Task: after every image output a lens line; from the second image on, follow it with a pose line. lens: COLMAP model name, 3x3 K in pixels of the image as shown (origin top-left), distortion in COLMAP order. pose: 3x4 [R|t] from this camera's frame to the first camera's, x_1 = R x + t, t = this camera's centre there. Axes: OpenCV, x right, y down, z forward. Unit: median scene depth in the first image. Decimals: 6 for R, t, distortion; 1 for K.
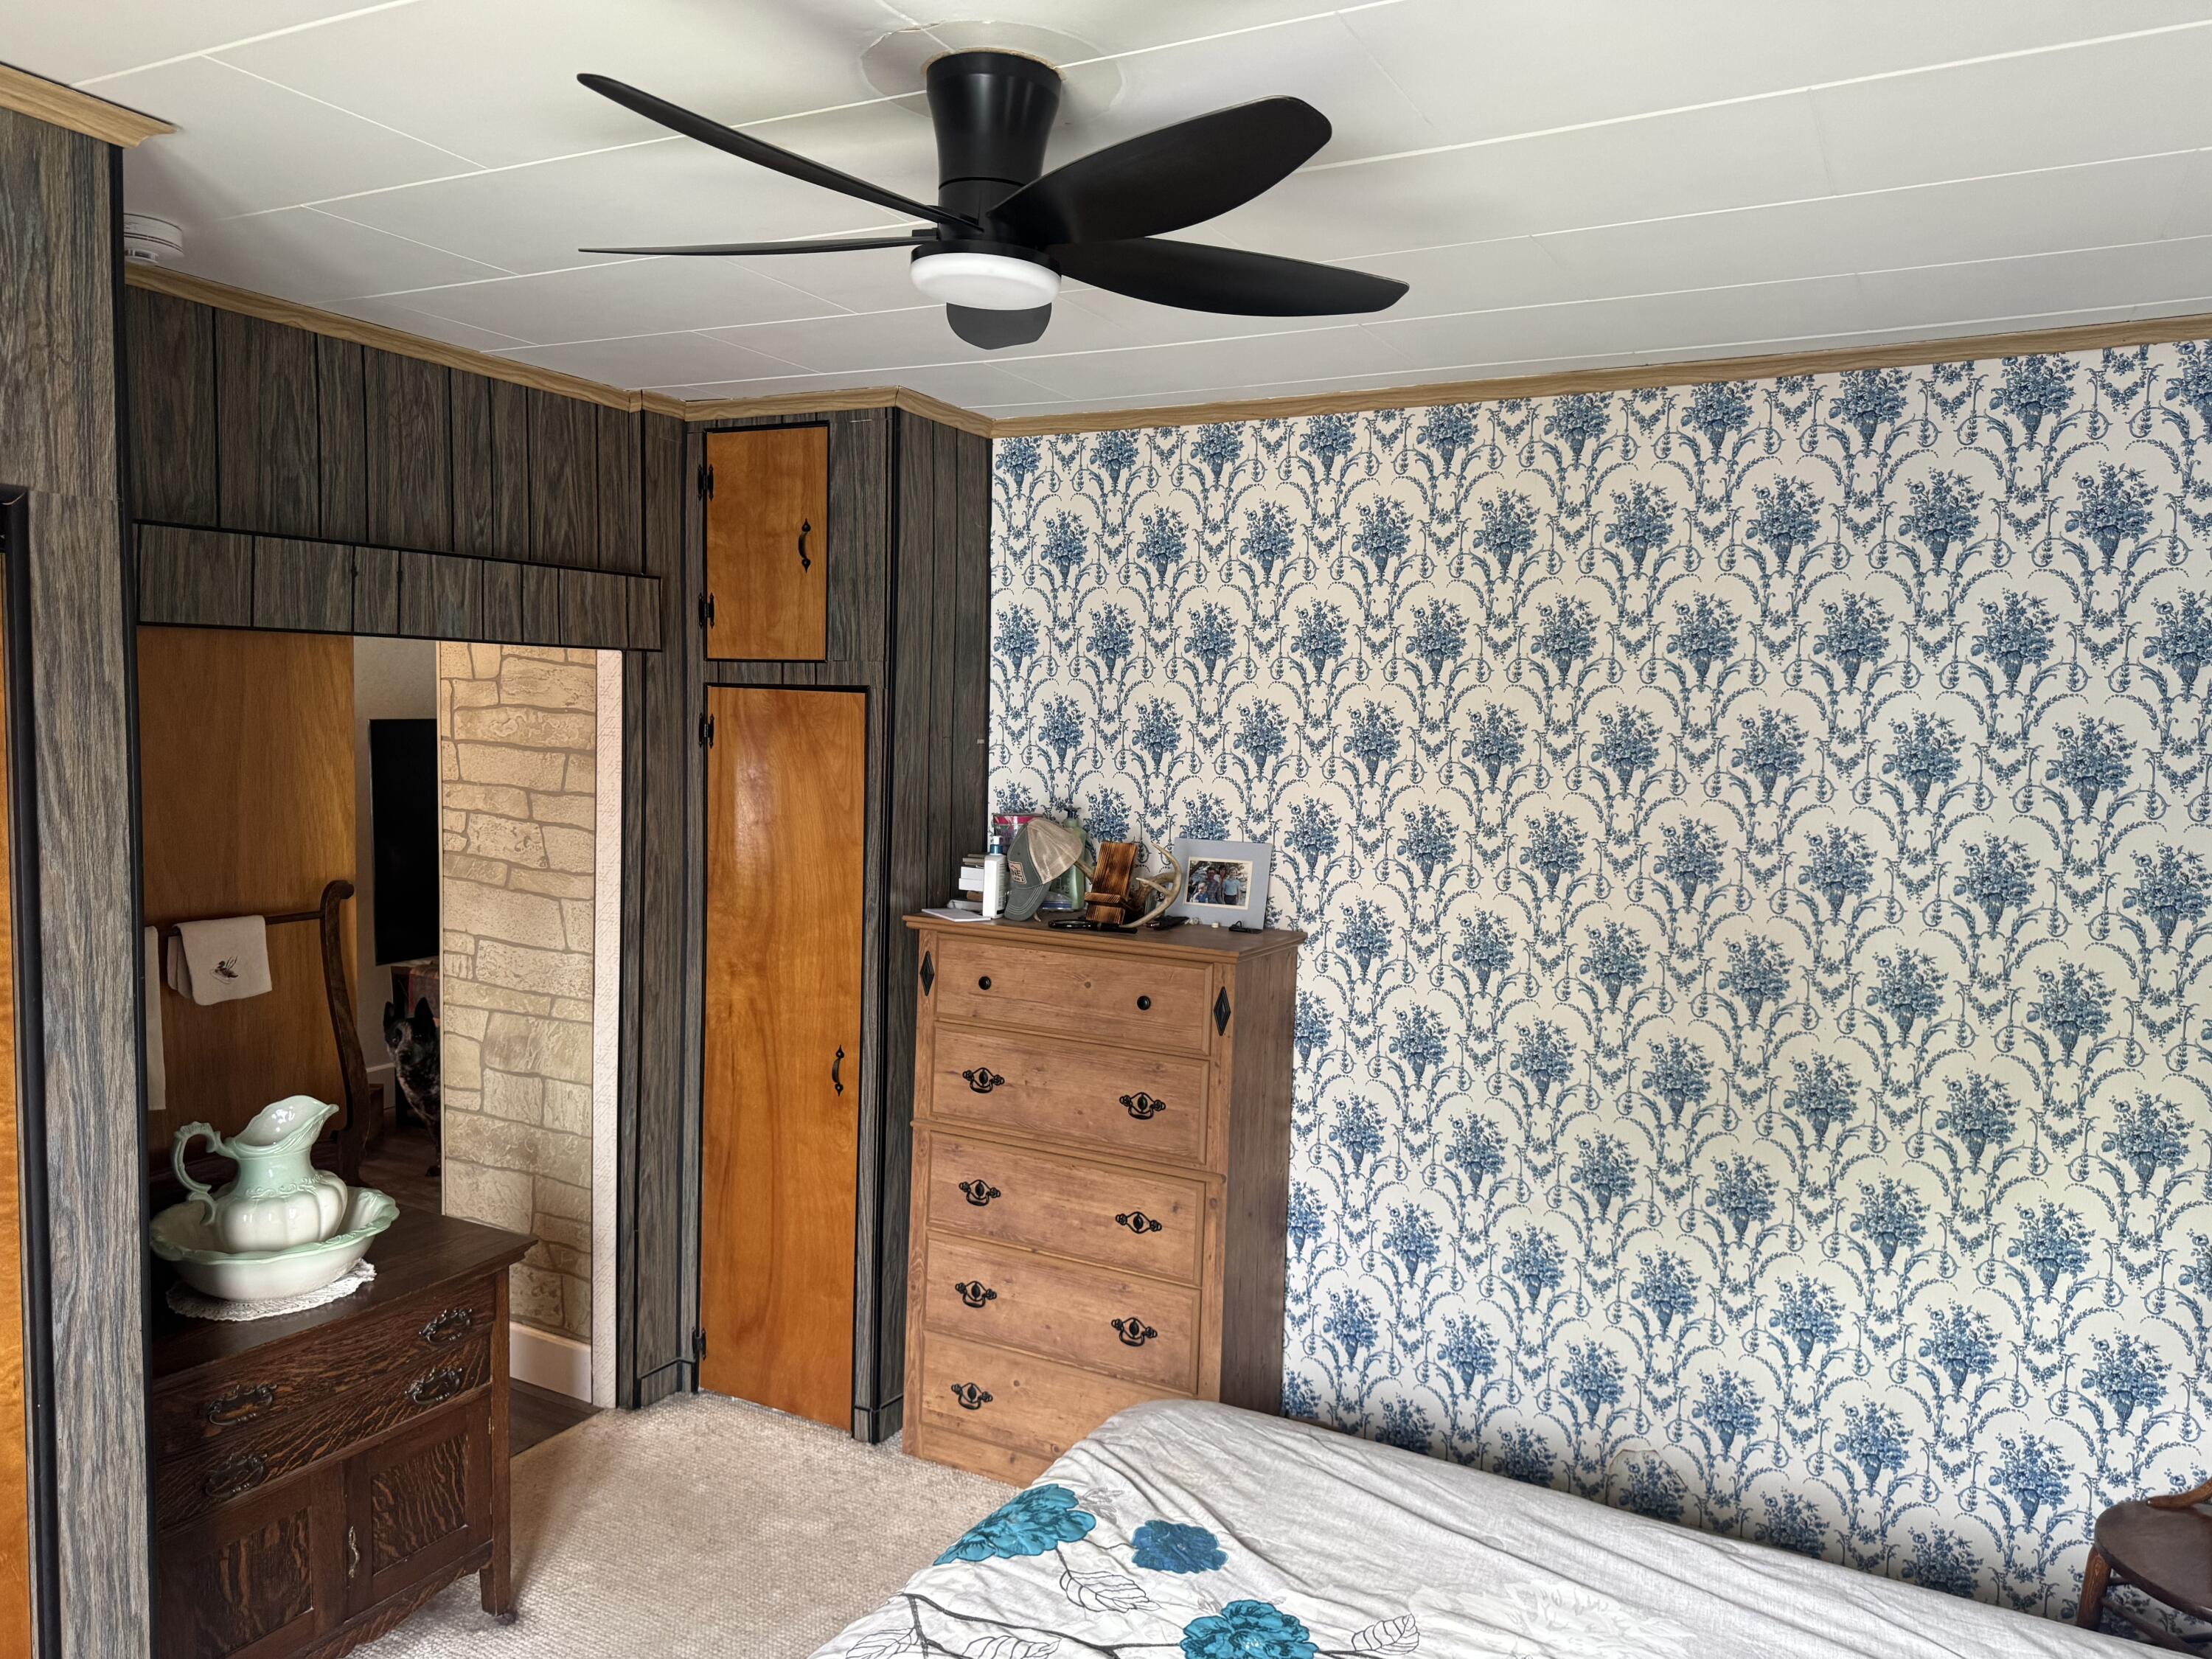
lens RADIAL K [[1611.2, 0, 1106.0], [0, 1611.2, 829.5], [0, 0, 1]] dist [0.090665, -0.109863]
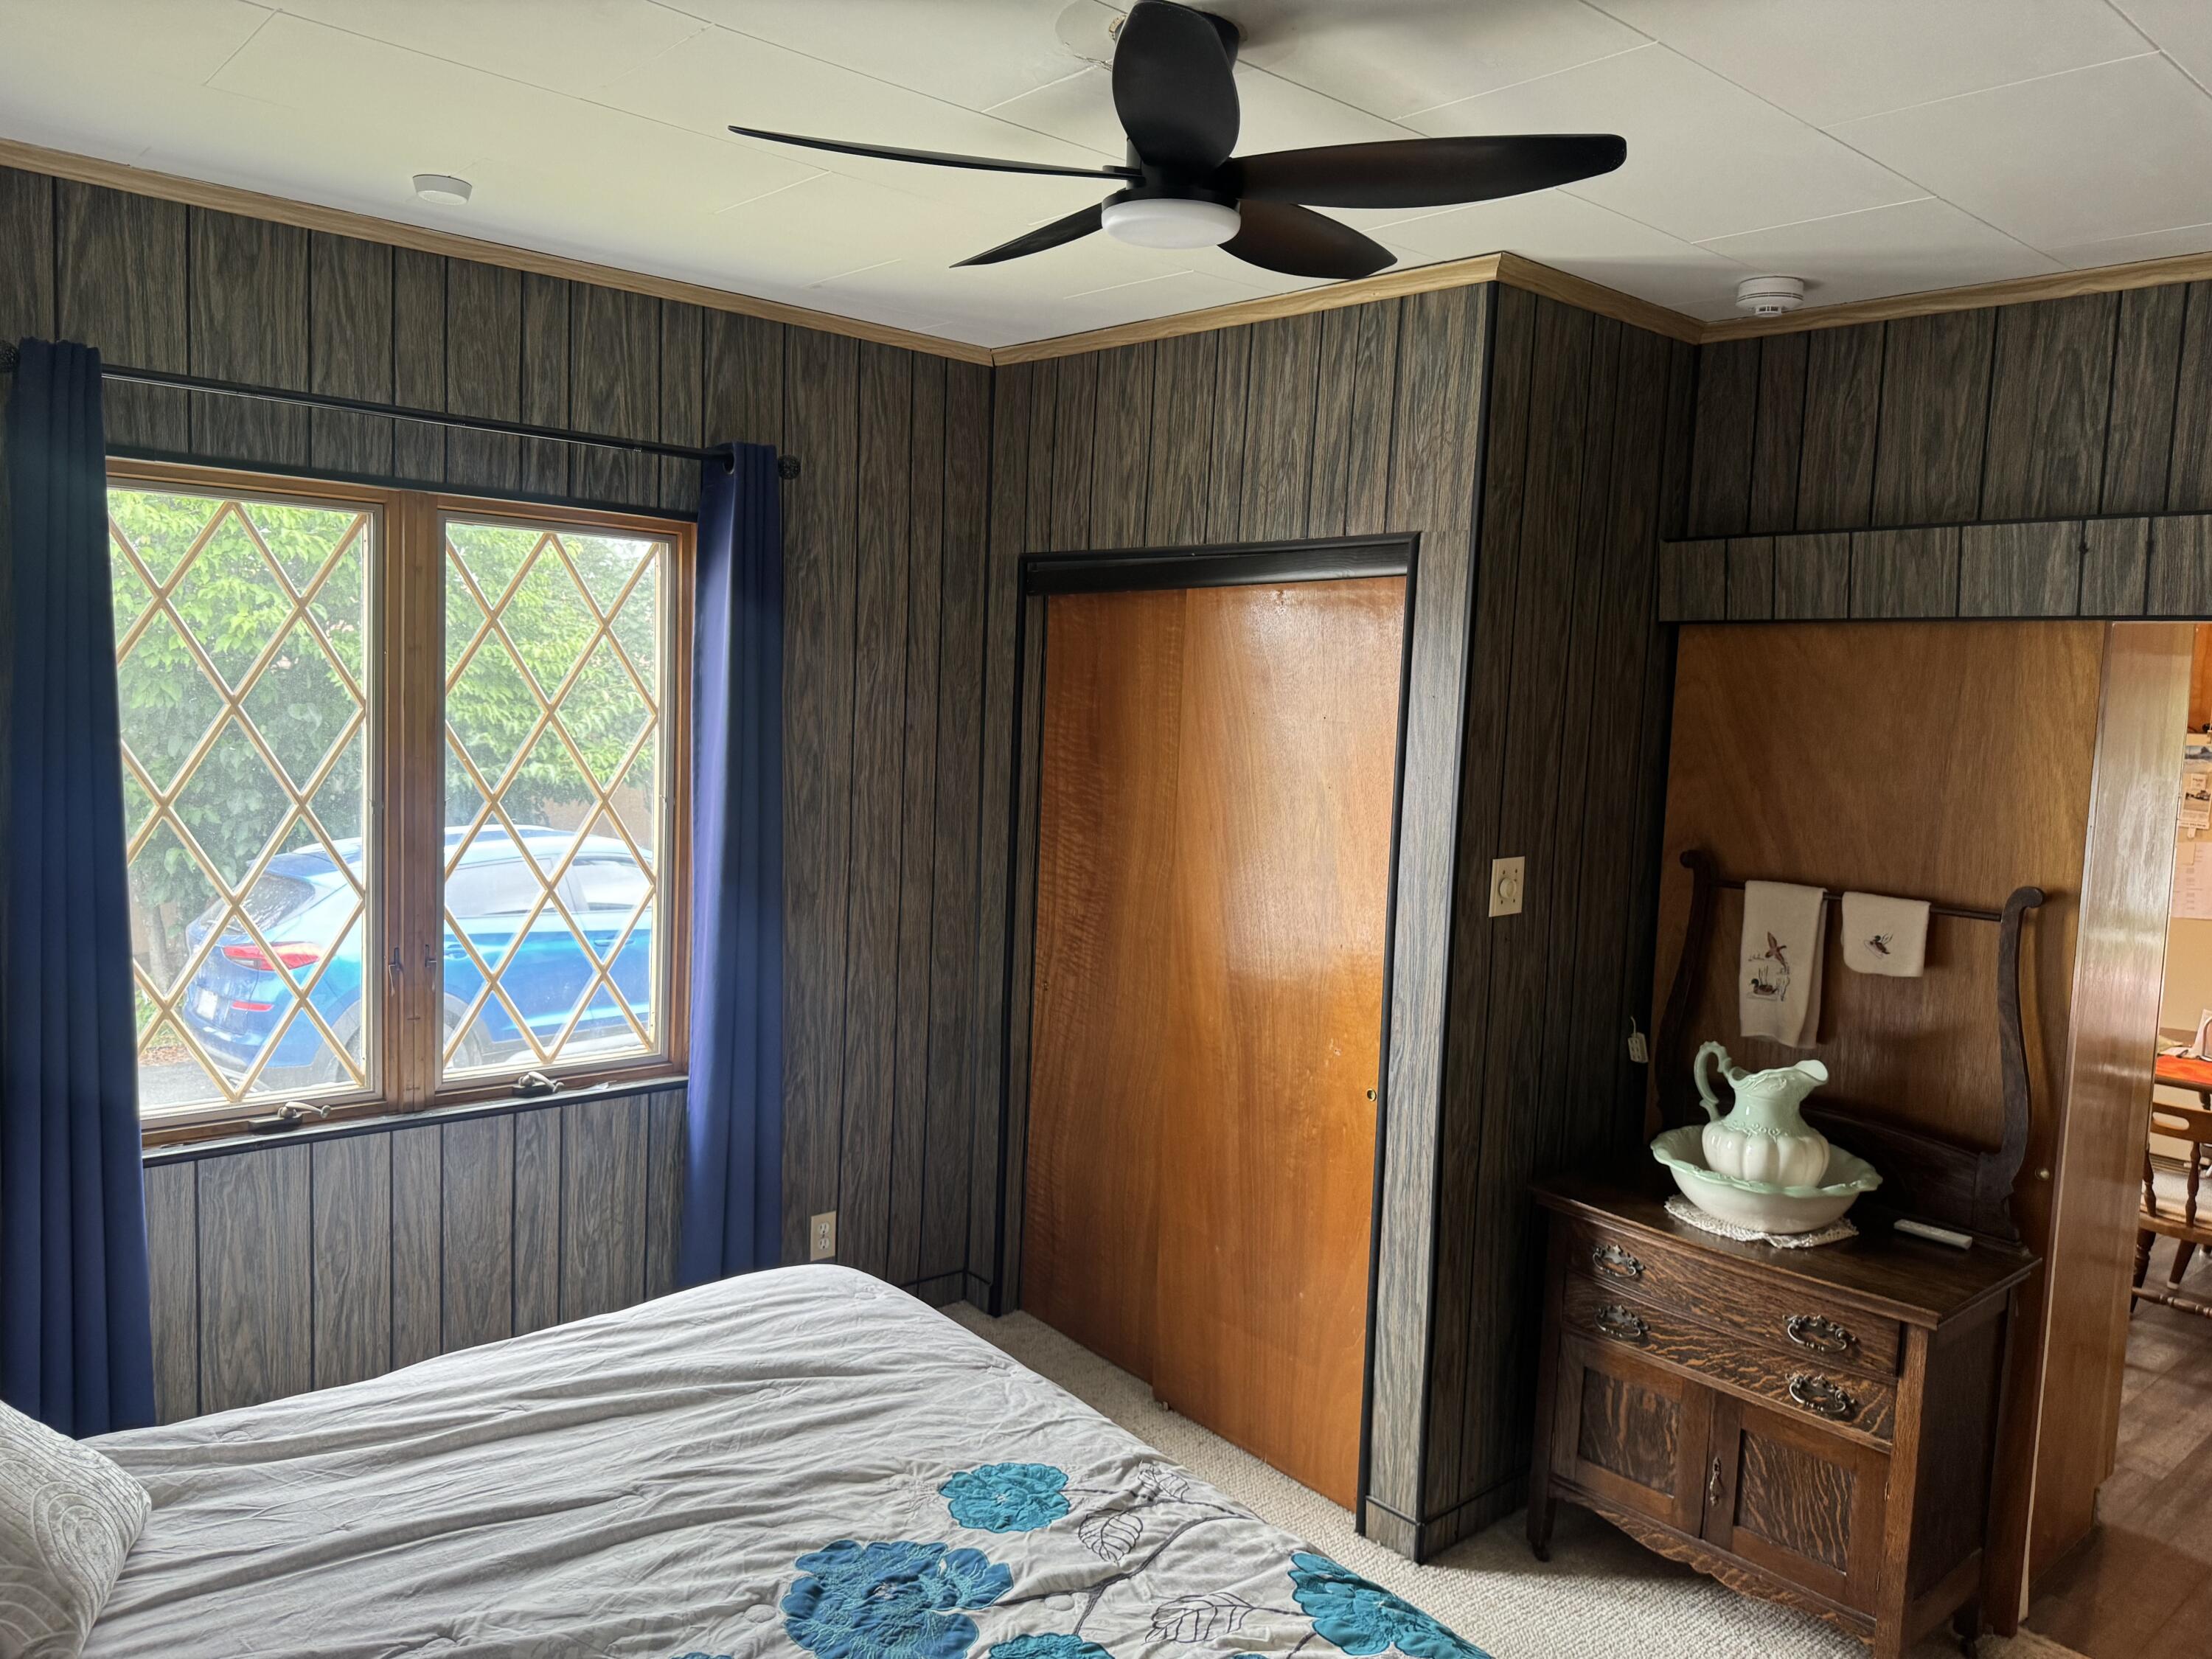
lens RADIAL K [[1577.9, 0, 1106.0], [0, 1577.9, 829.5], [0, 0, 1]] dist [0.203412, -0.222128]
pose [[-0.336258, 0.042518, -0.940809, 0.514868], [-0.131409, 0.987089, 0.091578, -0.015608], [0.932557, 0.154425, -0.326330, 0.725929]]
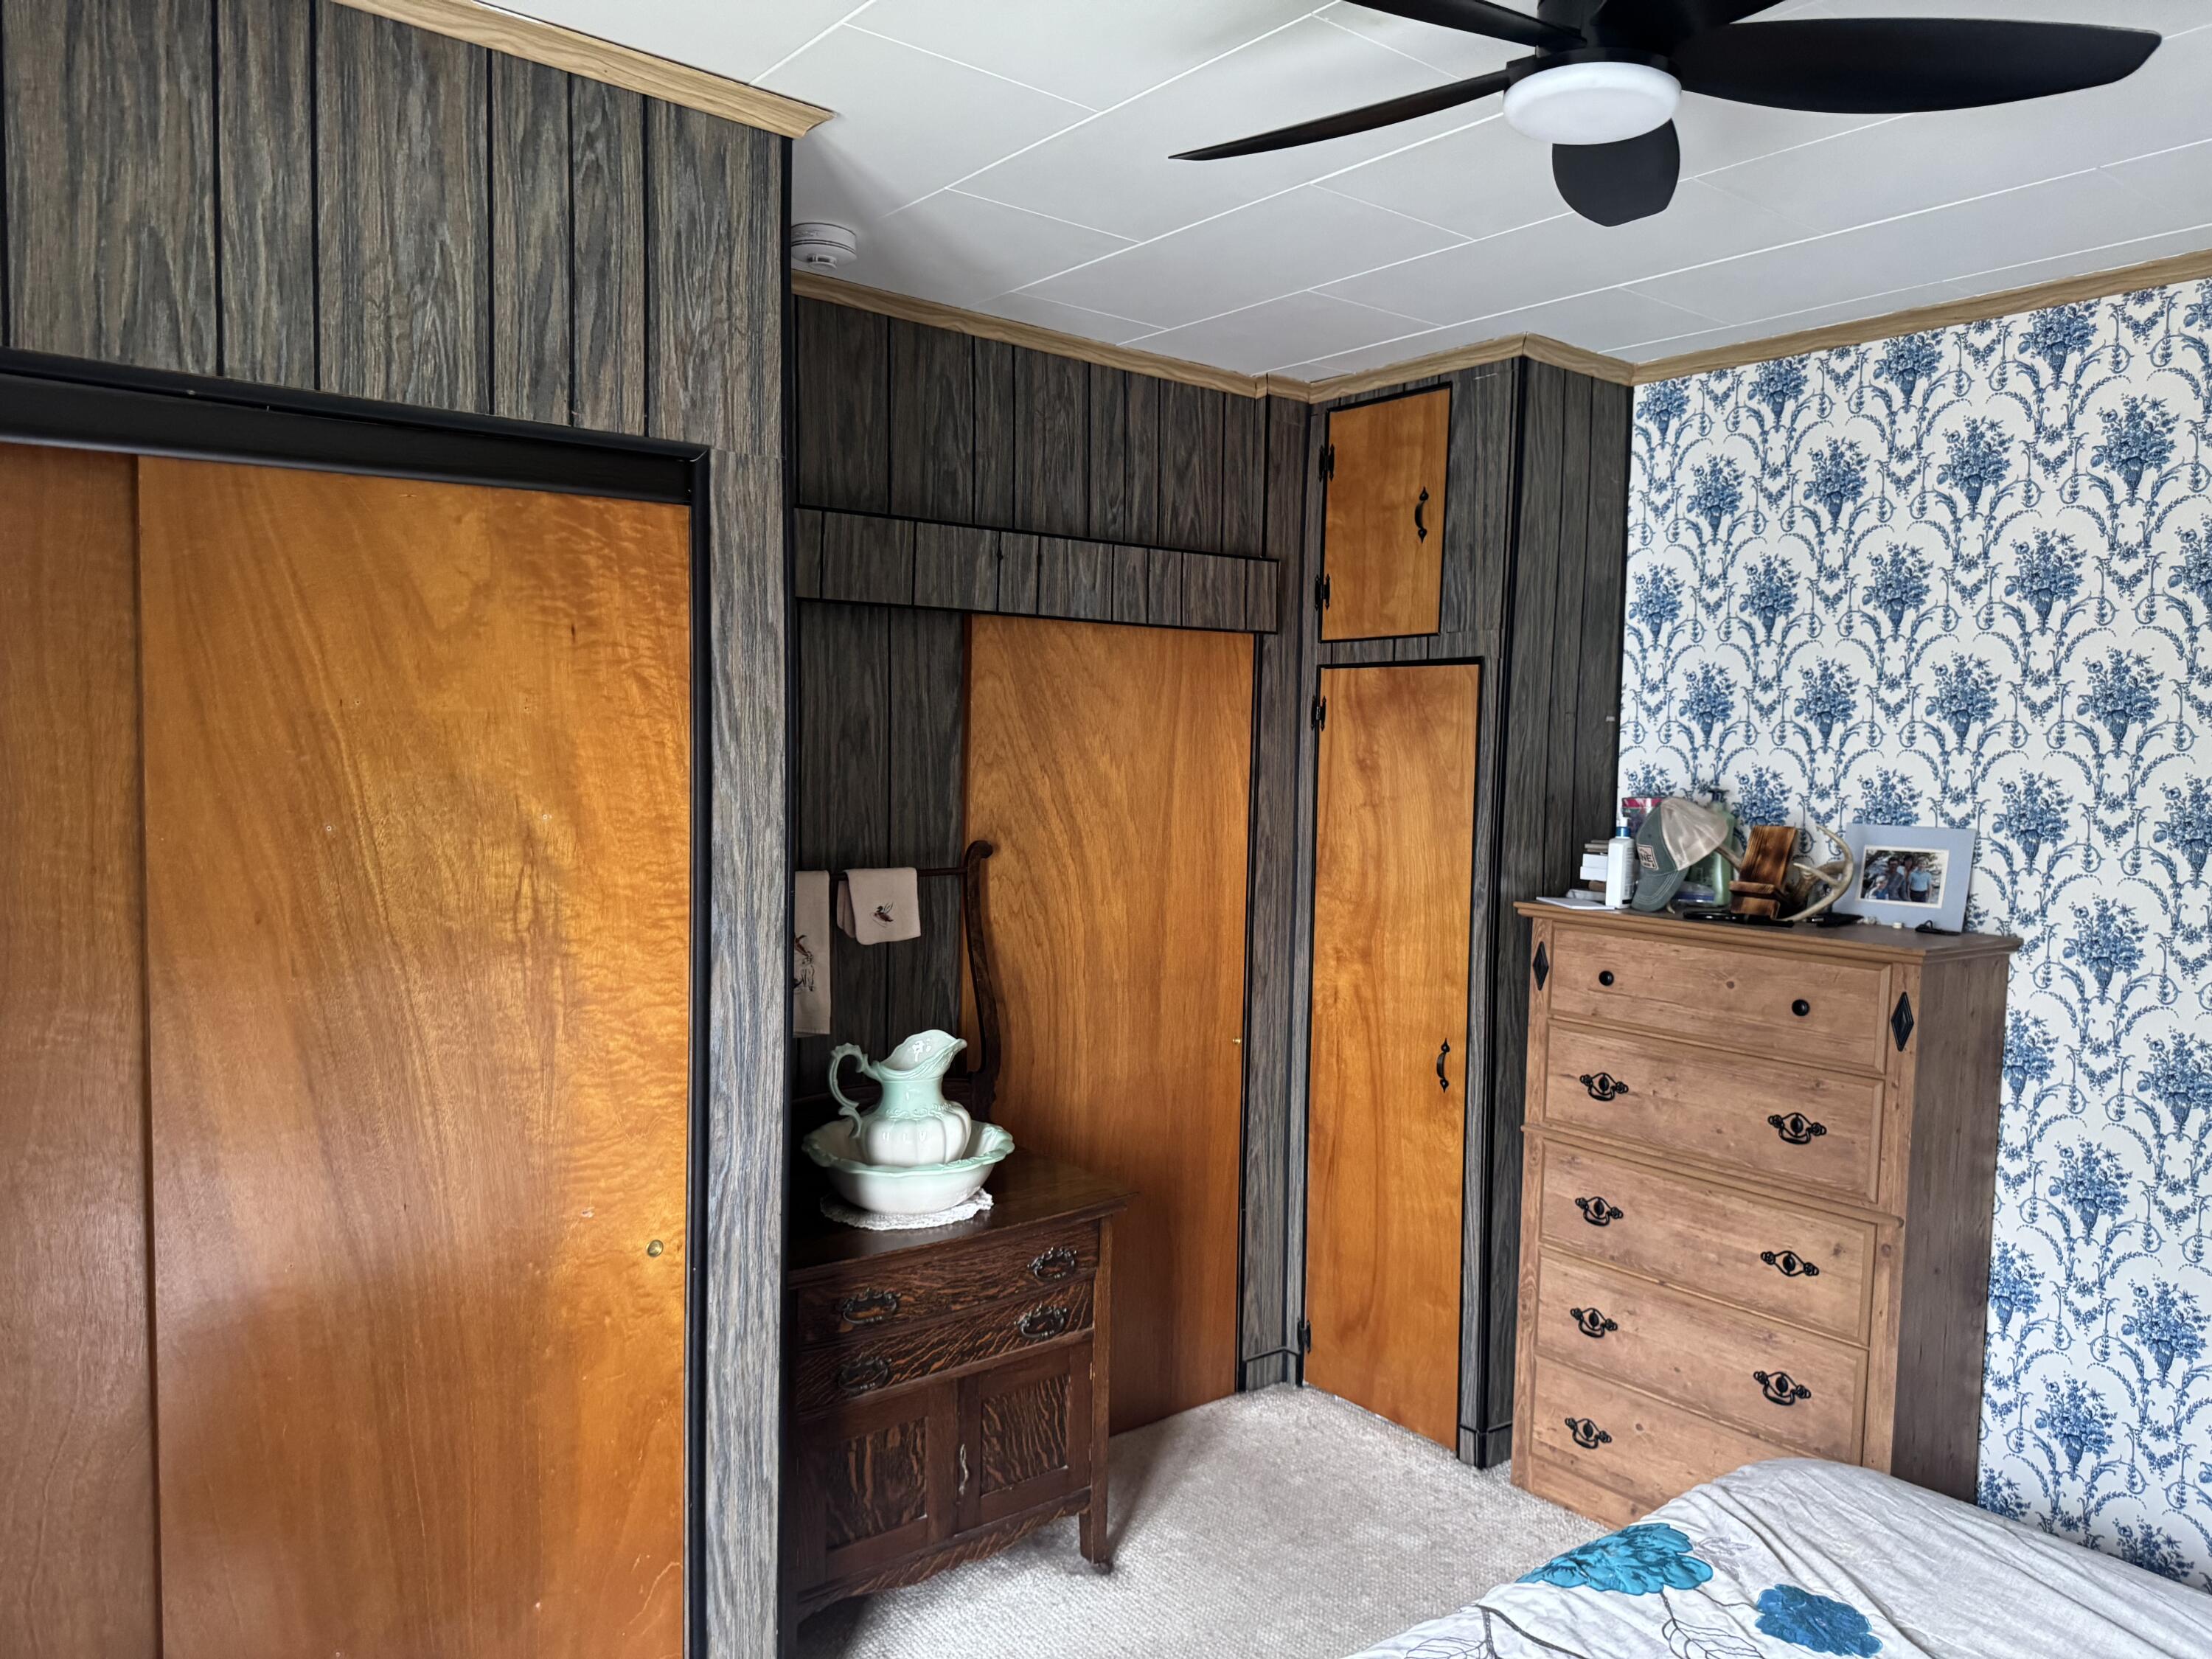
lens RADIAL K [[1591.0, 0, 1101.8], [0, 1591.0, 838.4], [0, 0, 1]] dist [0.147309, -0.234357]
pose [[0.919689, 0.016935, -0.392282, 0.017903], [-0.027704, 0.999378, -0.021808, 0.044916], [0.391668, 0.030925, 0.919587, 0.053696]]
